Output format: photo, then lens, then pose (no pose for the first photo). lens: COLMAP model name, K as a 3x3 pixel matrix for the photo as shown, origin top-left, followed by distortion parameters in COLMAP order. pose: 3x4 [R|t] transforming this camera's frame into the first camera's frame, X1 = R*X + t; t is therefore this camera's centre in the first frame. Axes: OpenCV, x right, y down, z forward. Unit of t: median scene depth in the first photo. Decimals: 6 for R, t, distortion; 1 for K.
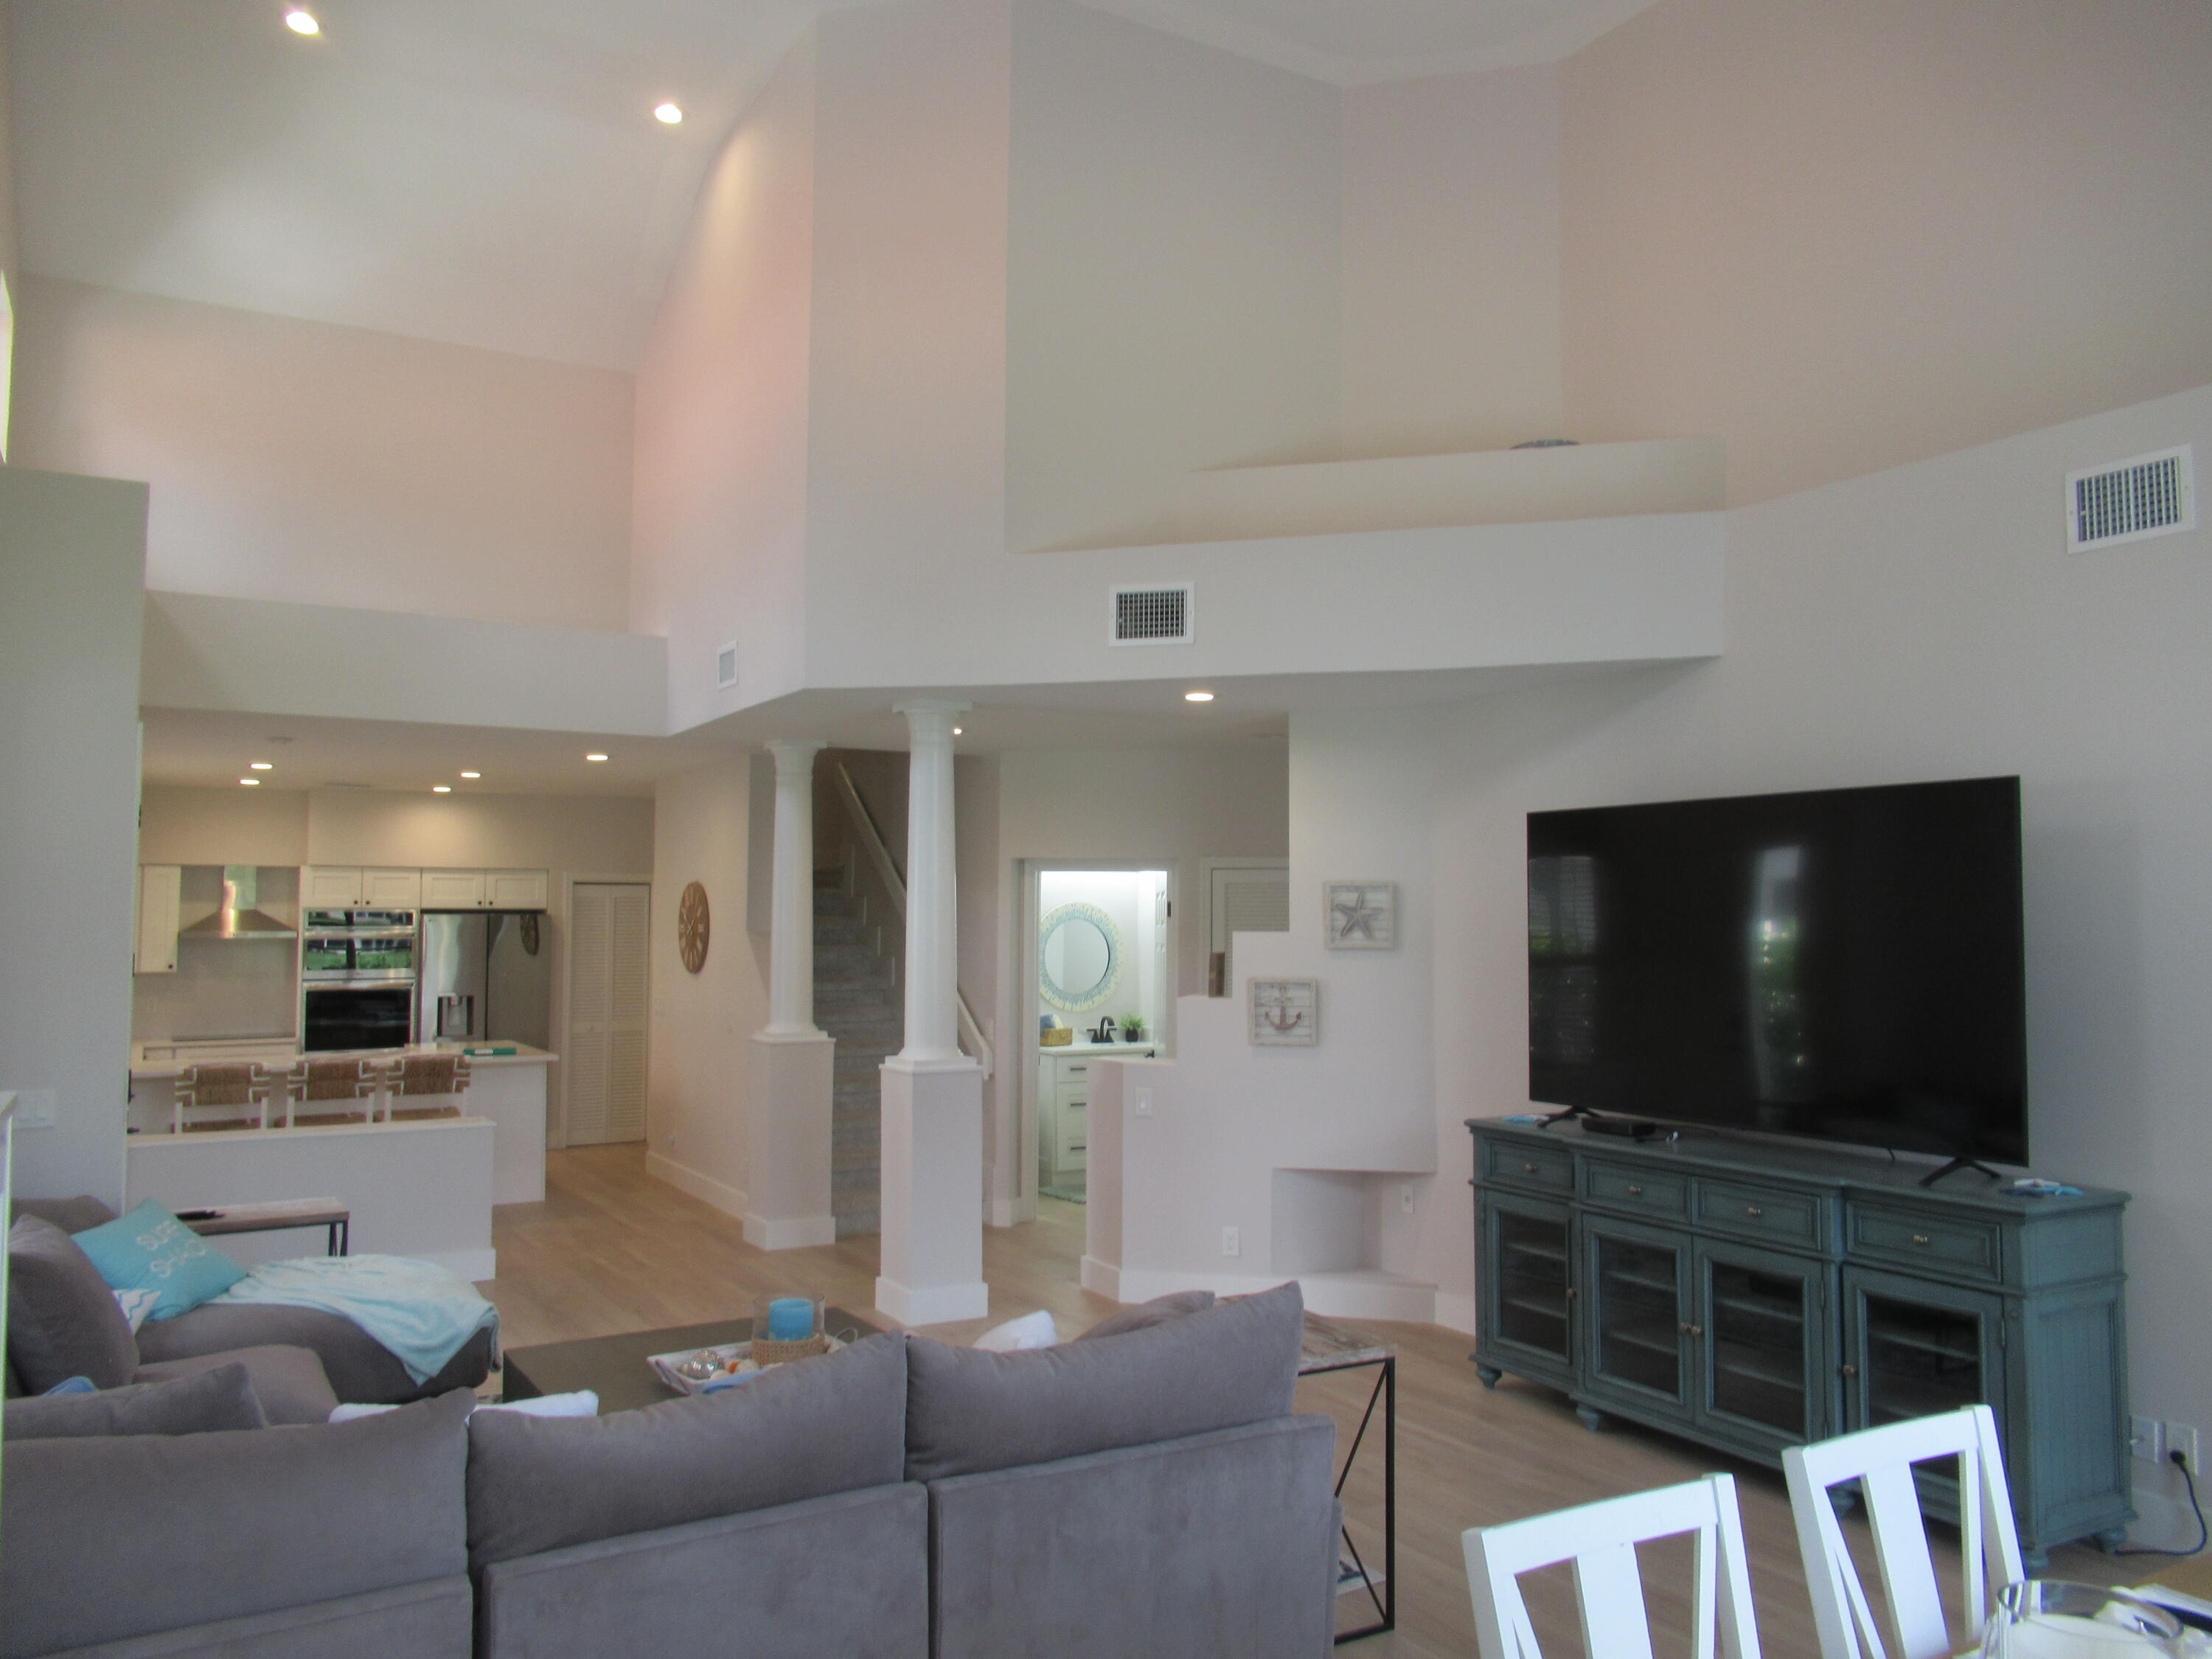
lens RADIAL K [[1666.7, 0, 1101.7], [0, 1666.7, 824.1], [0, 0, 1]] dist [-0.005359, 0.001617]
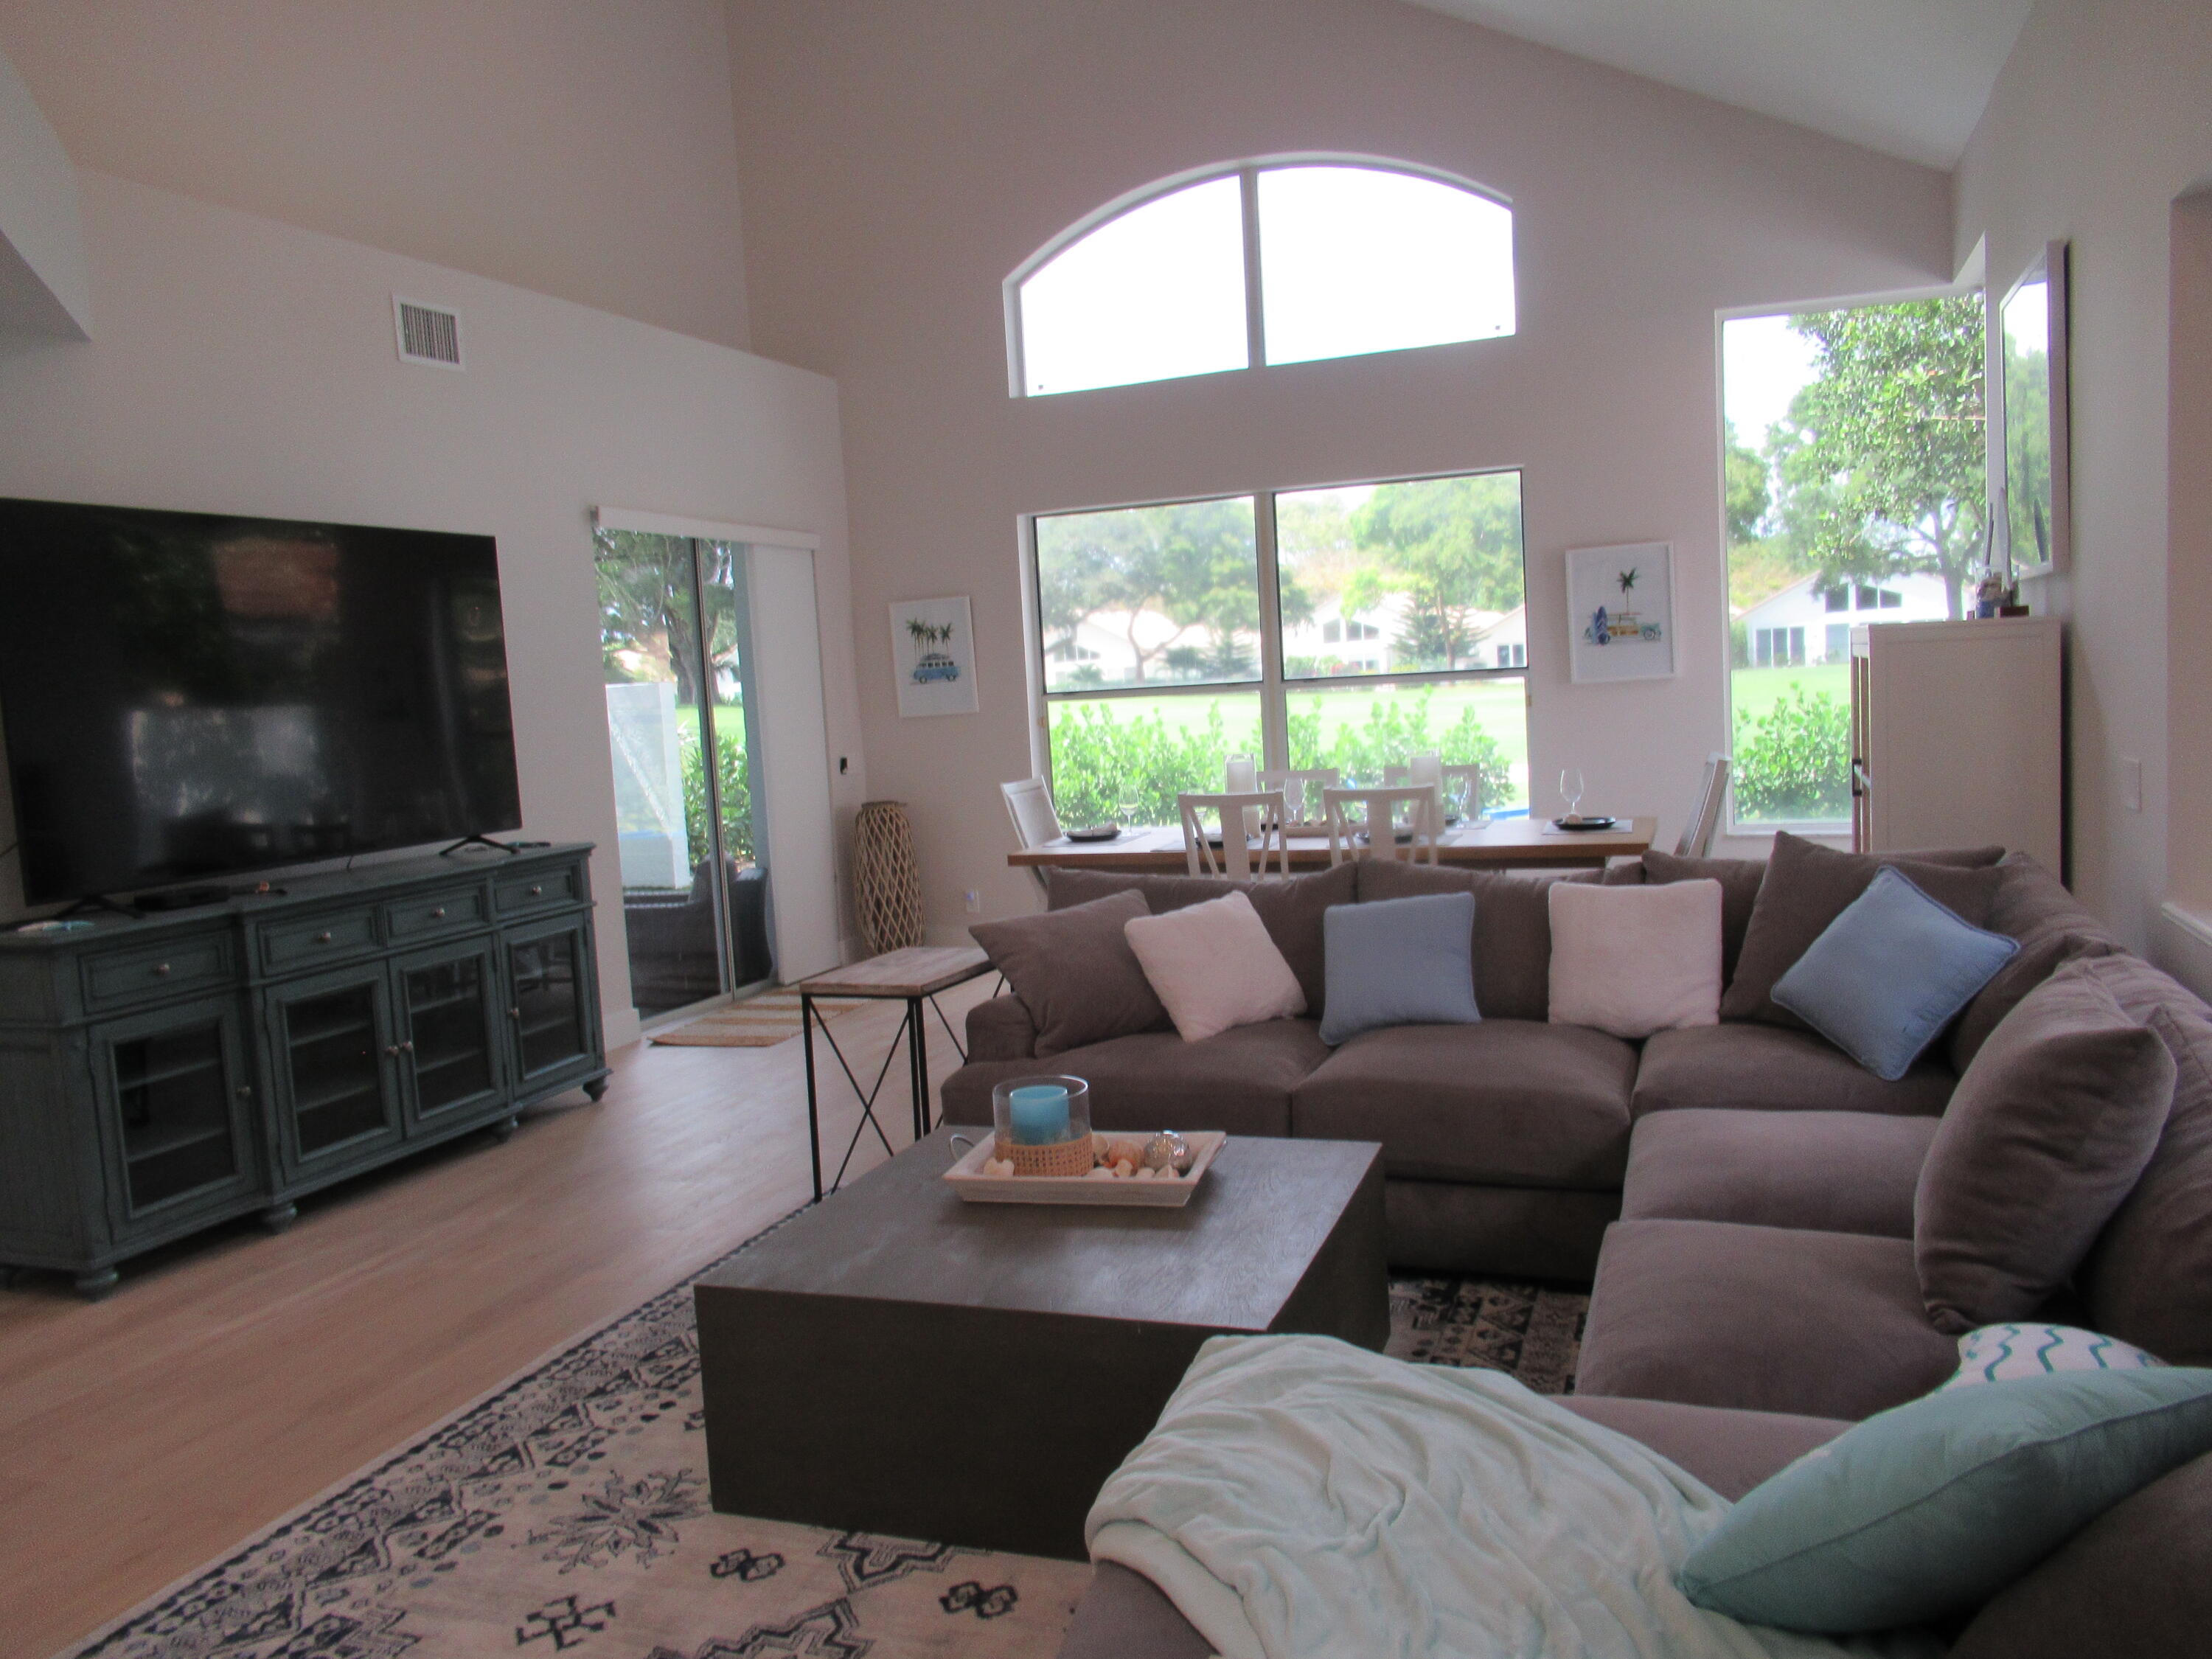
lens RADIAL K [[1666.7, 0, 1101.7], [0, 1666.7, 824.1], [0, 0, 1]] dist [-0.005359, 0.001617]
pose [[-0.636683, -0.040630, 0.770054, -0.622969], [0.006528, 0.998291, 0.058069, 0.100310], [-0.771098, 0.041998, -0.635330, 1.180877]]
